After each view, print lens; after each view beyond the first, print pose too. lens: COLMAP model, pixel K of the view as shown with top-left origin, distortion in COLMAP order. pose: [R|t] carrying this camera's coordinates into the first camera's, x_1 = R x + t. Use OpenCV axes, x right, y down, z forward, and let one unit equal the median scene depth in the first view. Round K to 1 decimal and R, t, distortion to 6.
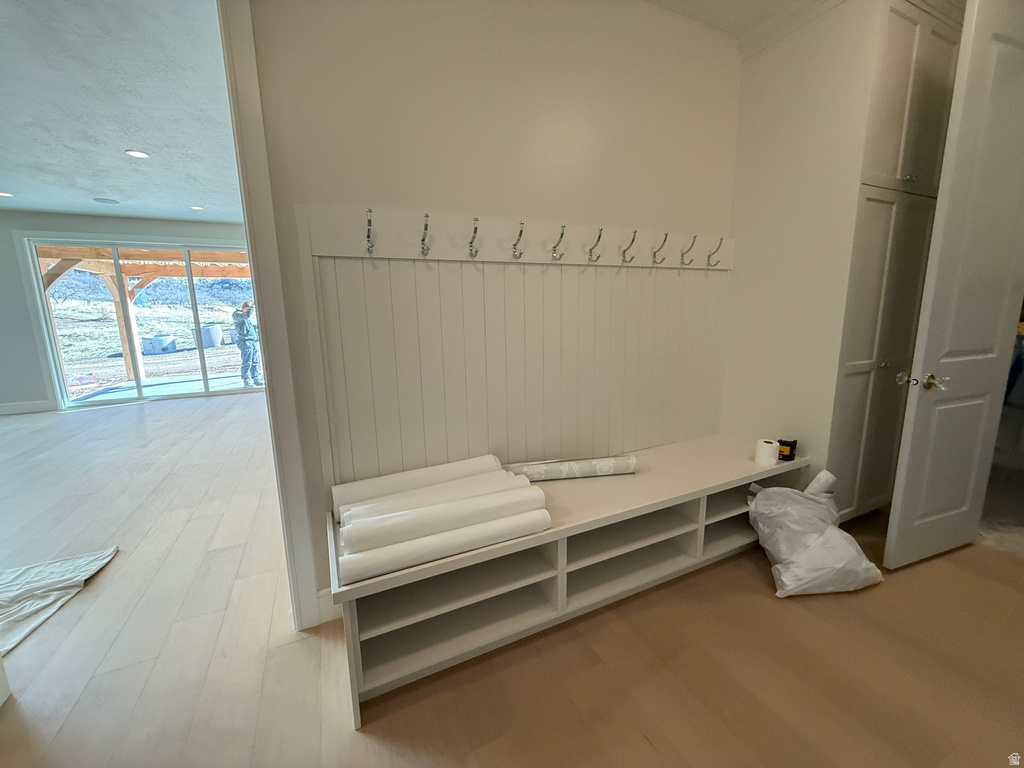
lens RADIAL K [[405.4, 0, 507.0], [0, 405.4, 380.7], [0, 0, 1]] dist [-0.000002, -0.000172]
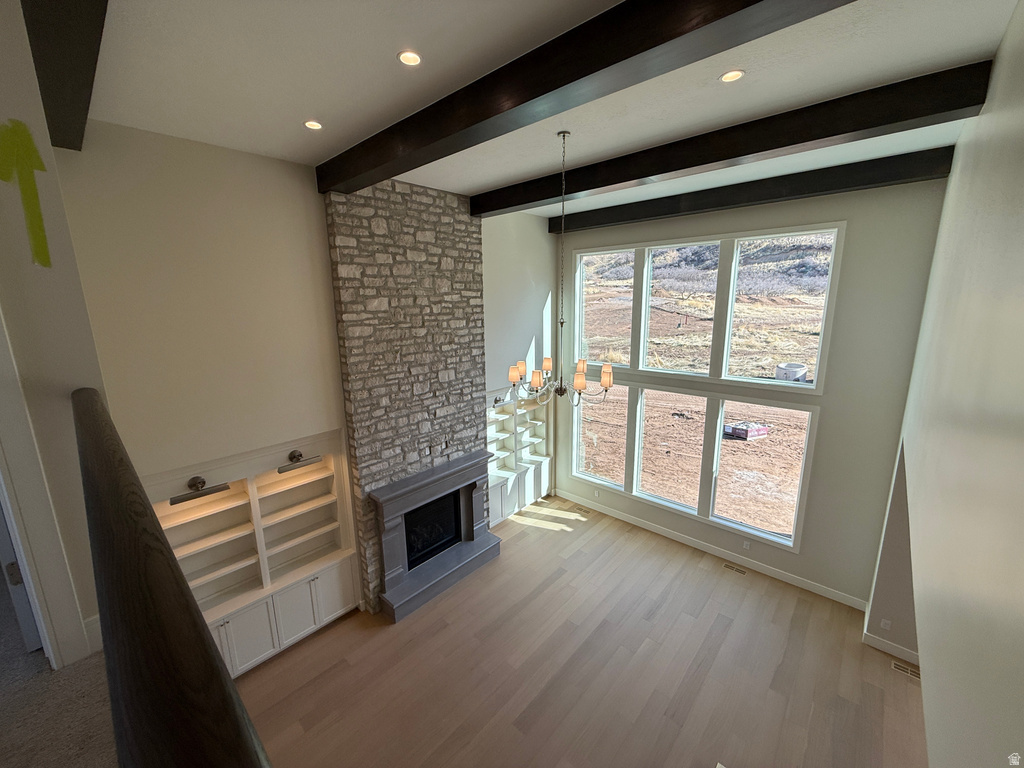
lens RADIAL K [[405.4, 0, 512.5], [0, 405.4, 382.8], [0, 0, 1]] dist [-0.000002, -0.000172]
pose [[0.379048, 0.202692, -0.902906, -0.713428], [-0.153203, 0.975997, 0.154784, -0.410631], [0.912607, 0.079657, 0.401003, -0.113457]]
